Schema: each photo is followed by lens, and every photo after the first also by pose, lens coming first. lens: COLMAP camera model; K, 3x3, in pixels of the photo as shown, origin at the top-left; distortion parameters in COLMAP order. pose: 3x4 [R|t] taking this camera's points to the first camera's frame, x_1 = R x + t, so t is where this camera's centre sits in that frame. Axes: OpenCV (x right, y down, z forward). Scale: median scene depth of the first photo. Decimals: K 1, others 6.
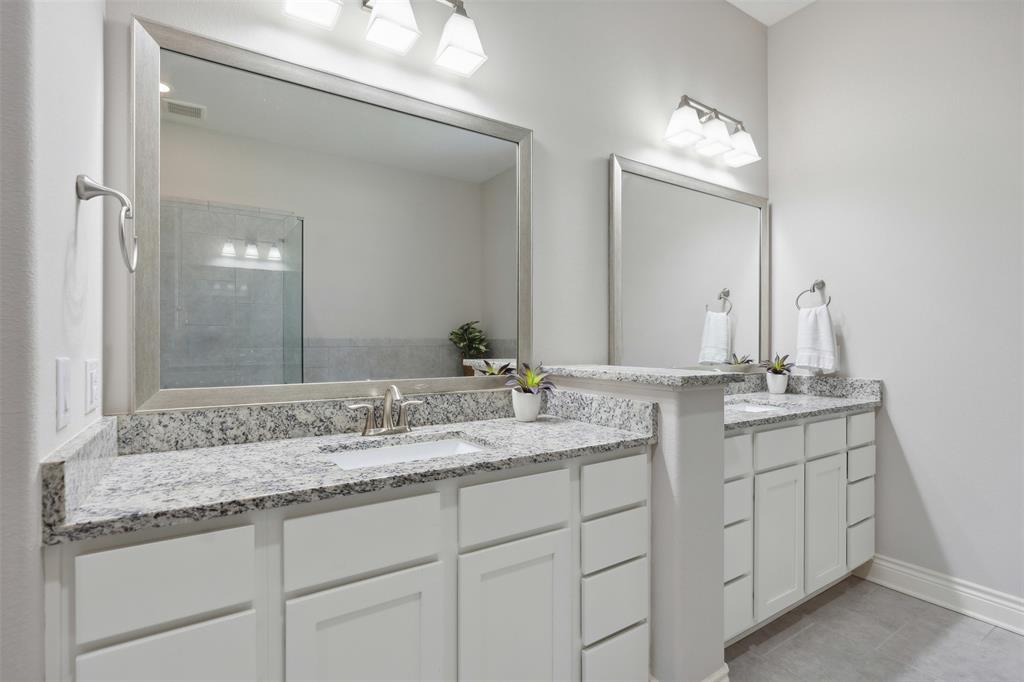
lens RADIAL K [[483.4, 0, 510.9], [0, 483.4, 343.8], [0, 0, 1]] dist [-0.002523, 0.000478]
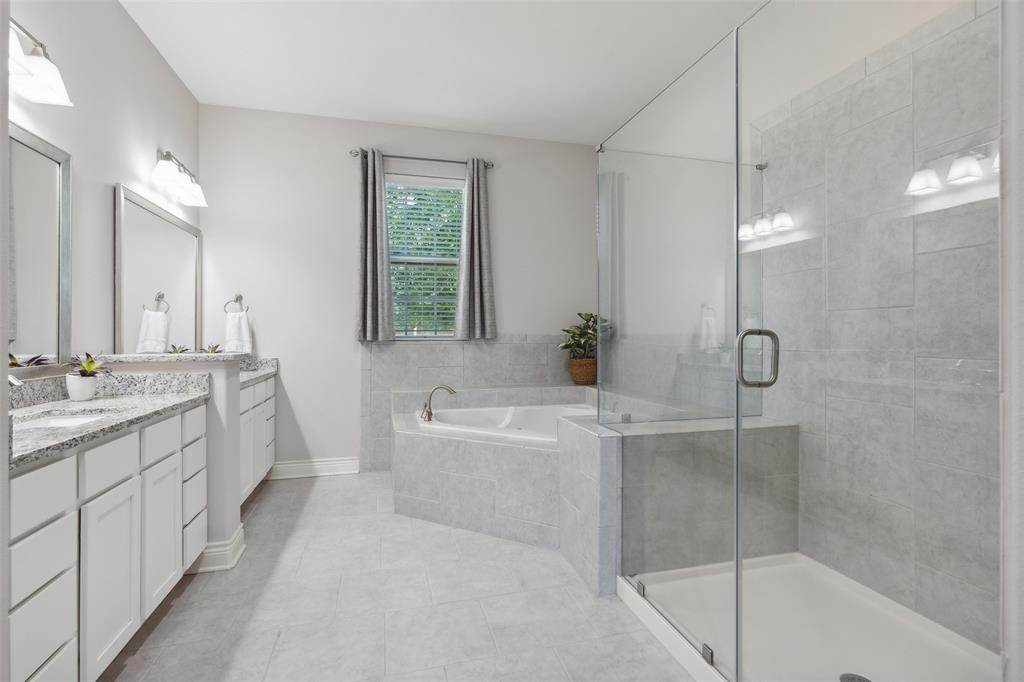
lens RADIAL K [[483.4, 0, 510.9], [0, 483.4, 343.8], [0, 0, 1]] dist [-0.002523, 0.000478]
pose [[0.304460, -0.016005, 0.952391, -0.718855], [0.004002, 0.999871, 0.015524, 0.002446], [-0.952517, -0.000915, 0.304485, -0.356706]]
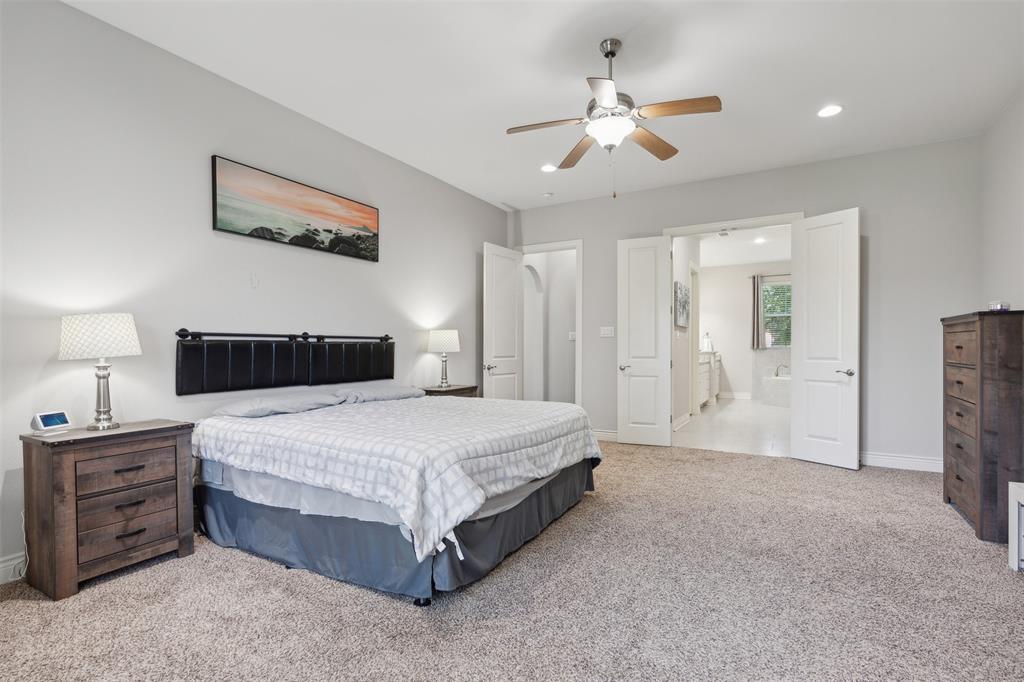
lens RADIAL K [[483.4, 0, 510.9], [0, 483.4, 343.8], [0, 0, 1]] dist [-0.002523, 0.000478]
pose [[0.890572, 0.001470, 0.454841, -3.910597], [0.002564, 0.999963, -0.008252, 0.004734], [-0.454836, 0.008515, 0.890535, -2.779968]]
